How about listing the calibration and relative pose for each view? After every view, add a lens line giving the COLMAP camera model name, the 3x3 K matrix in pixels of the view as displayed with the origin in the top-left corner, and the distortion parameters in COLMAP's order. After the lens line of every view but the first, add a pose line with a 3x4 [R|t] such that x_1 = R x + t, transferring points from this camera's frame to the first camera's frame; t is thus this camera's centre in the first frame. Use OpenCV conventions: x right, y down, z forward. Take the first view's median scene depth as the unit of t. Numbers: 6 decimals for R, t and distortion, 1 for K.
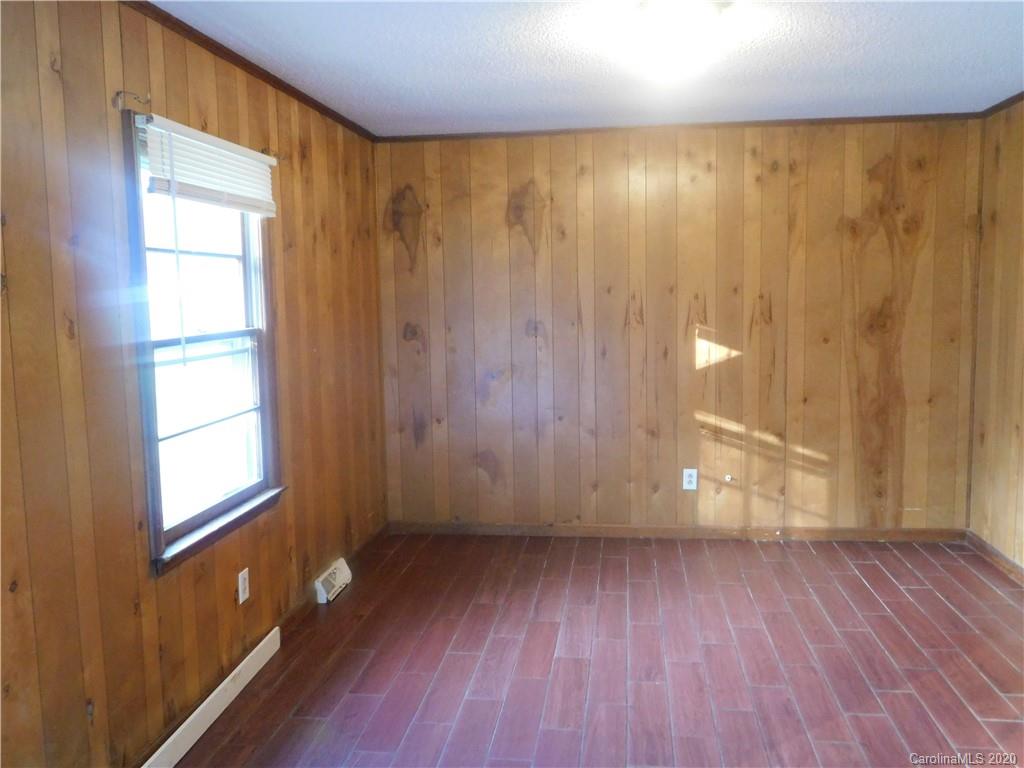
lens RADIAL K [[890.1, 0, 510.7], [0, 890.1, 383.0], [0, 0, 1]] dist [-0.009265, 0.005543]
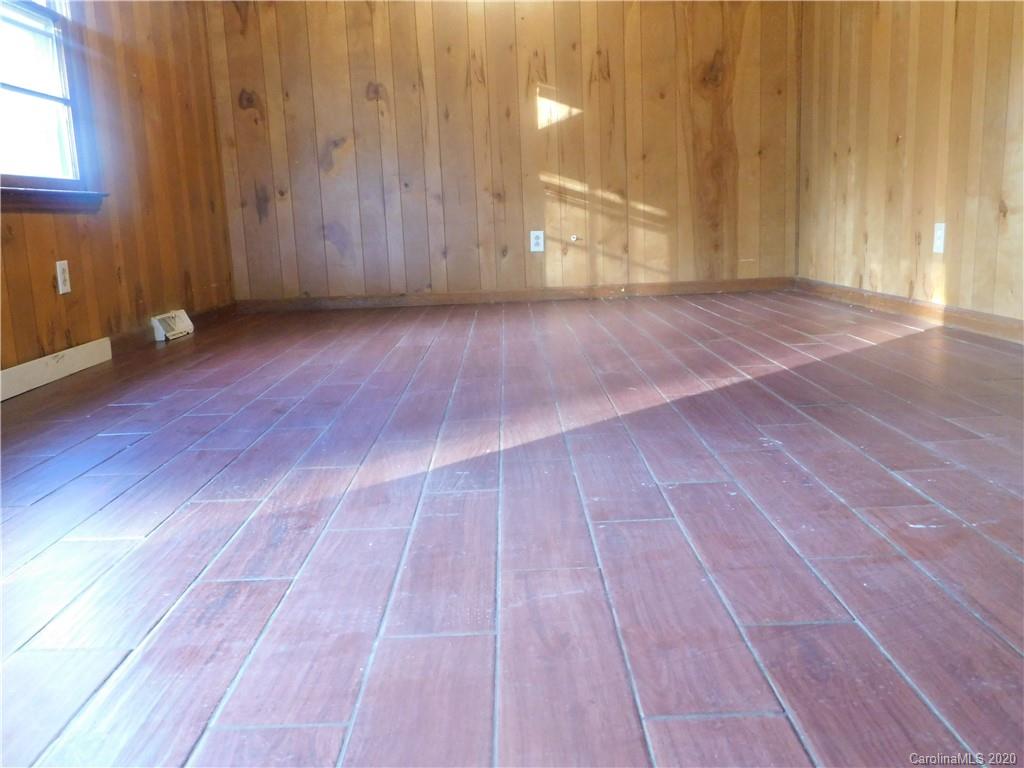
lens RADIAL K [[890.1, 0, 507.6], [0, 890.1, 383.1], [0, 0, 1]] dist [-0.009265, 0.005543]
pose [[0.990573, -0.048204, 0.128225, 0.030706], [0.038784, 0.996431, 0.074972, 0.195263], [-0.131381, -0.069292, 0.988907, -0.011379]]
